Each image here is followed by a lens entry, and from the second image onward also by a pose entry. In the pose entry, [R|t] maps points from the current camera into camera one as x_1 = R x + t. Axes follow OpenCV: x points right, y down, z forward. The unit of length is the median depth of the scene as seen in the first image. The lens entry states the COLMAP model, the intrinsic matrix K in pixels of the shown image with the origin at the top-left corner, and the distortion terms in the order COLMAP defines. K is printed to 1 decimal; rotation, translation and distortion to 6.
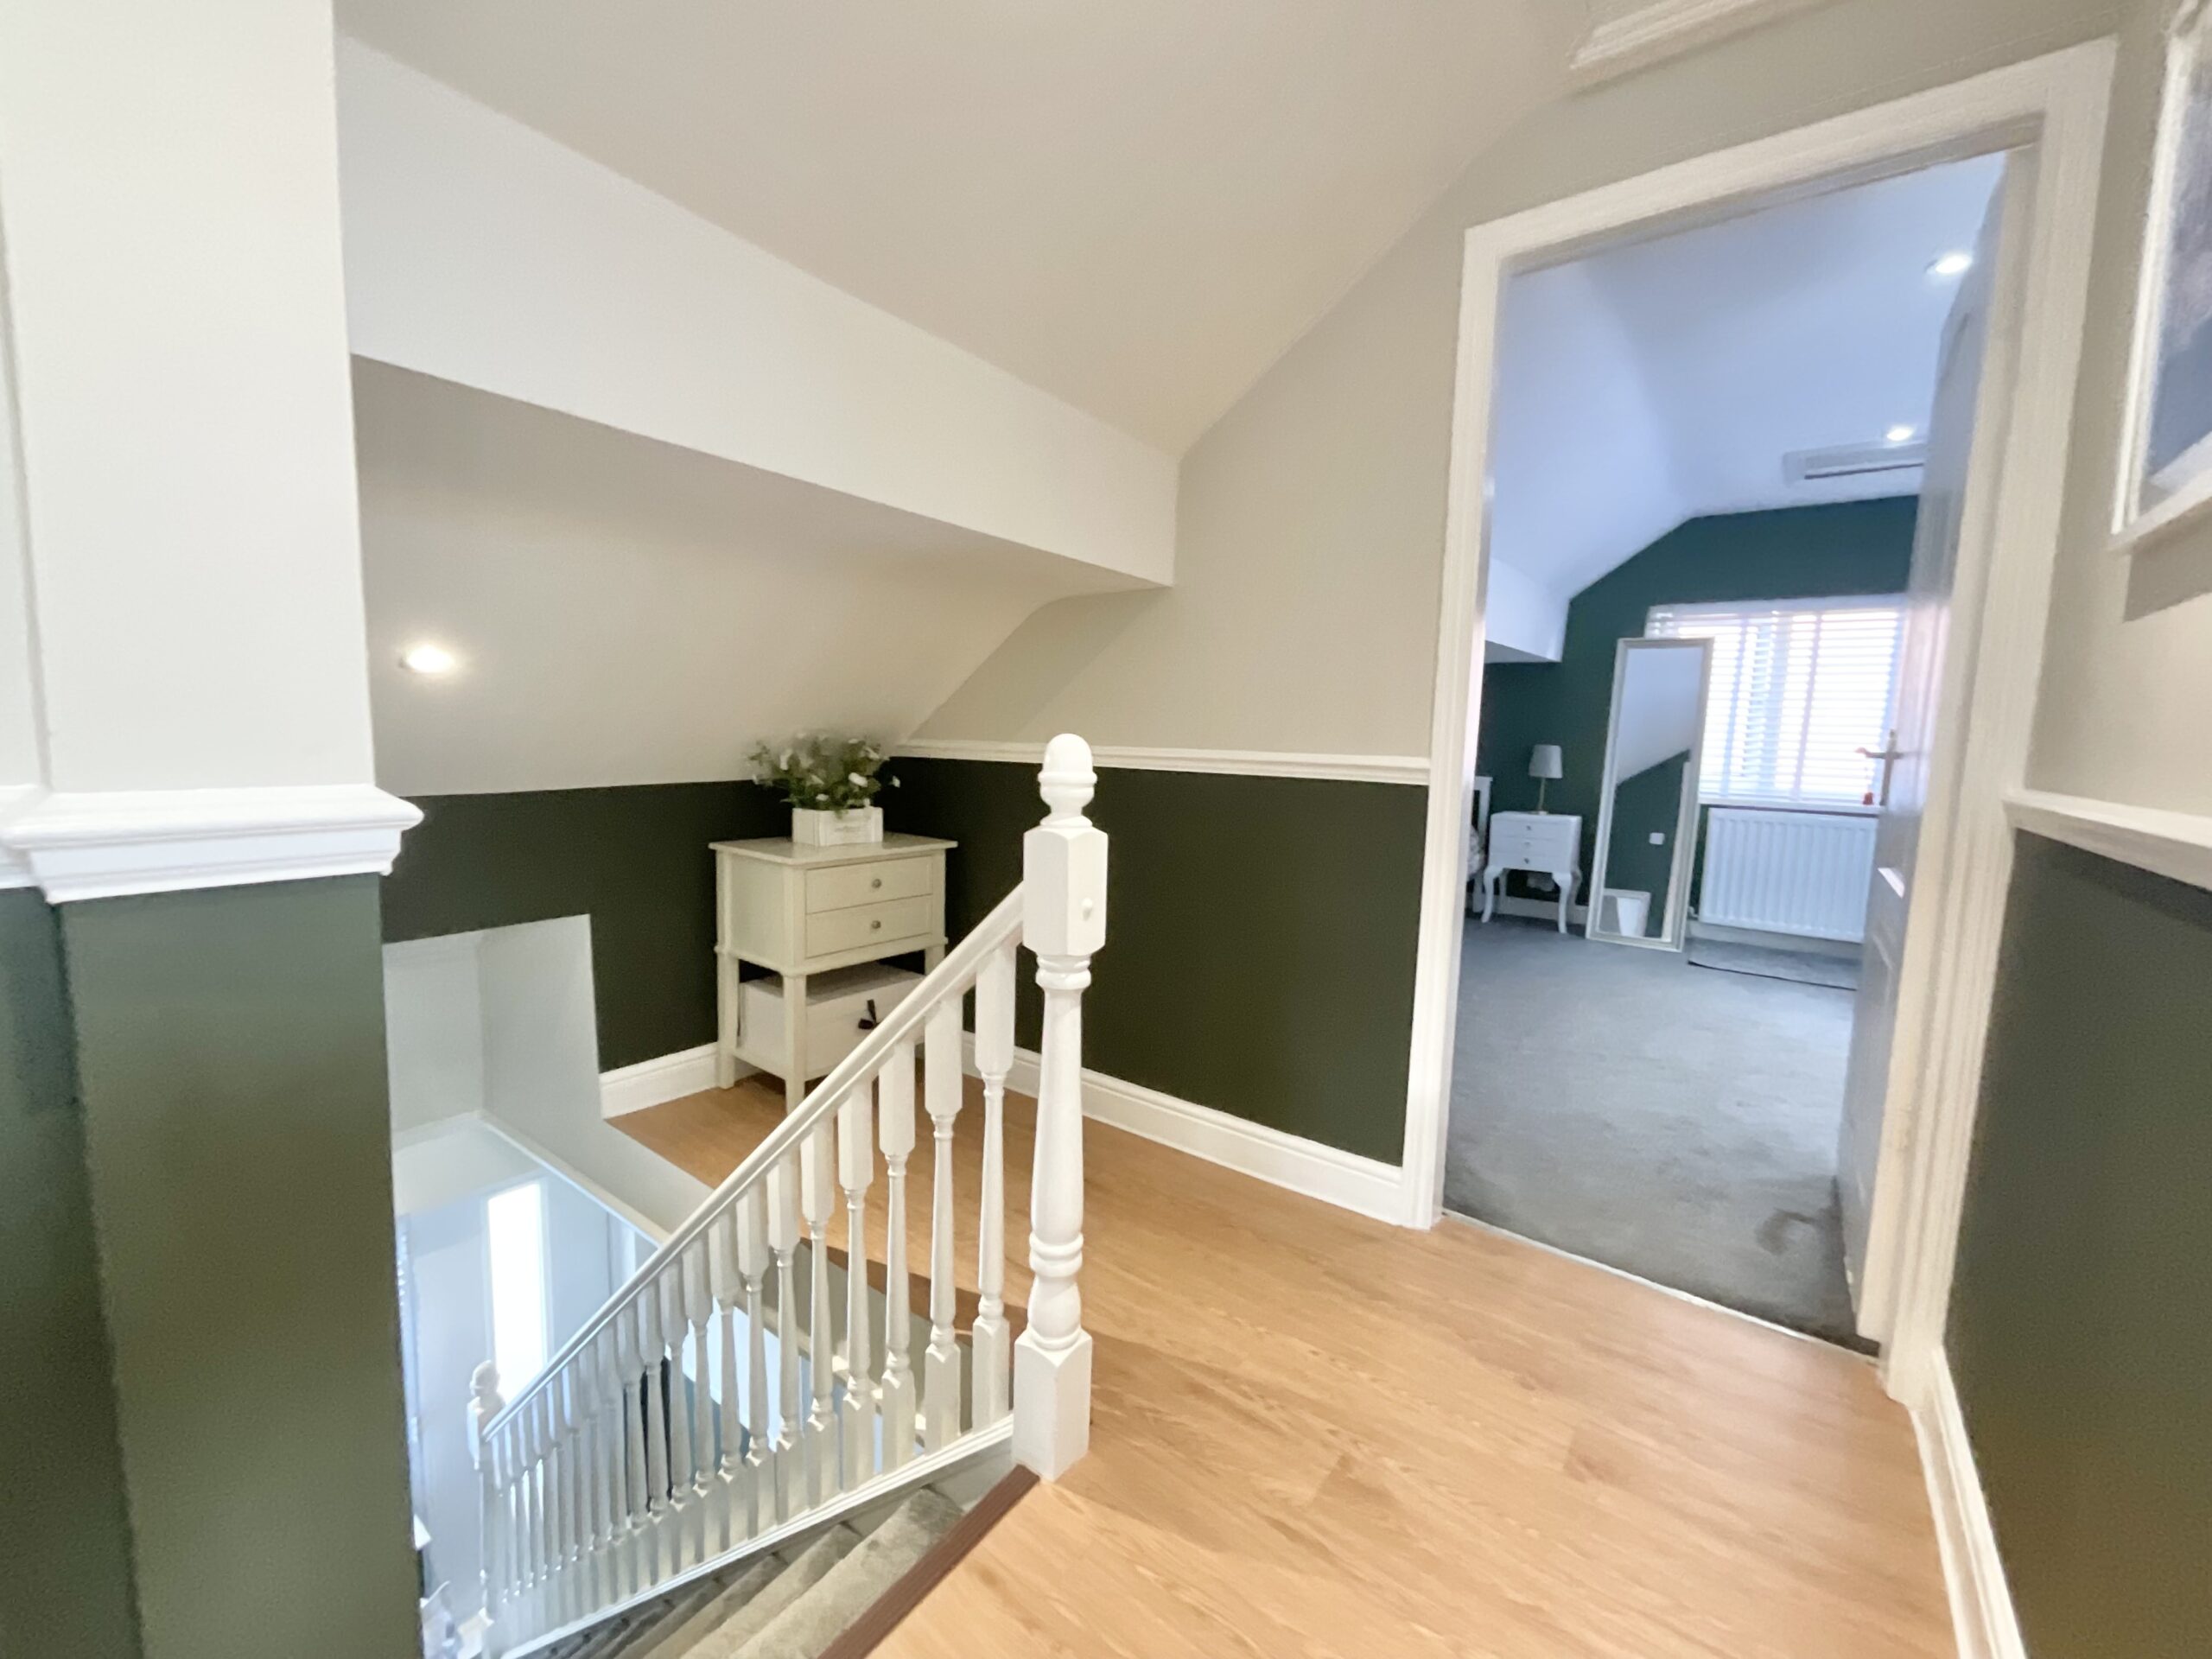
lens RADIAL K [[894.0, 0, 1106.0], [0, 894.0, 829.5], [0, 0, 1]] dist [-0.000451, 0.000168]
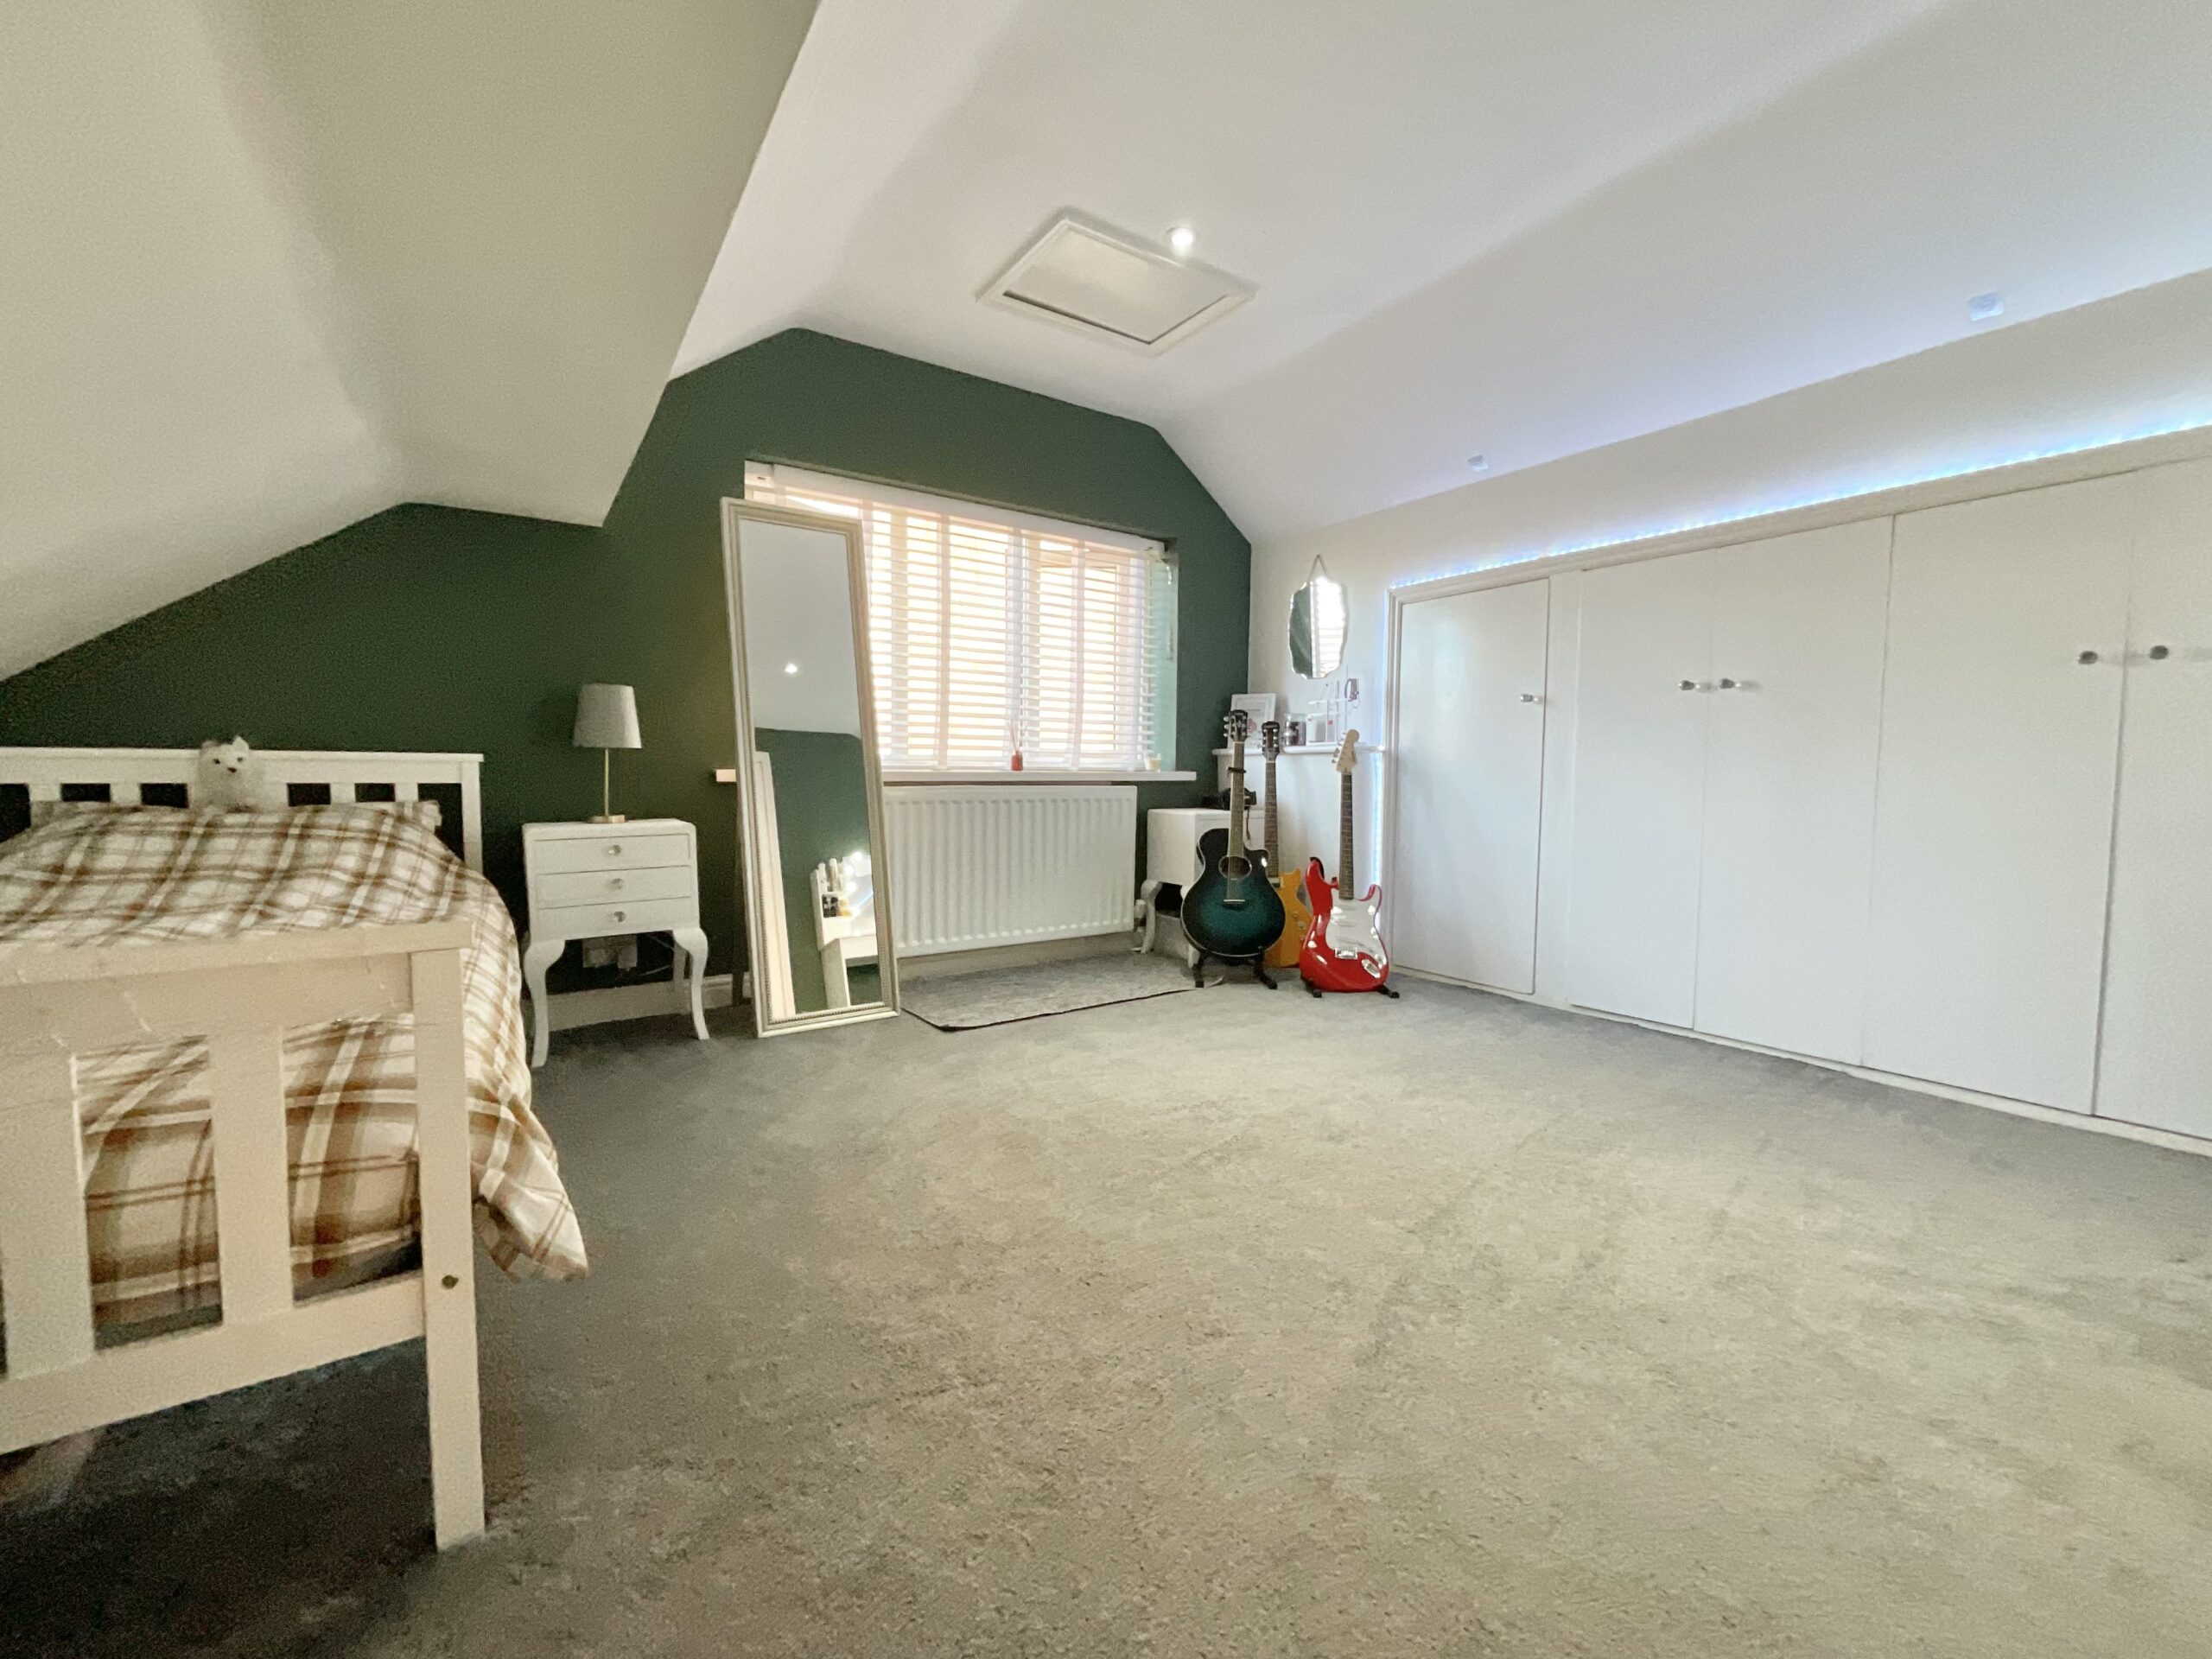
lens RADIAL K [[894.0, 0, 1106.0], [0, 894.0, 829.5], [0, 0, 1]] dist [-0.000451, 0.000168]
pose [[0.307312, -0.088711, 0.947465, 0.094656], [0.111223, 0.992170, 0.056821, -0.010448], [-0.945087, 0.087918, 0.314772, 0.597606]]
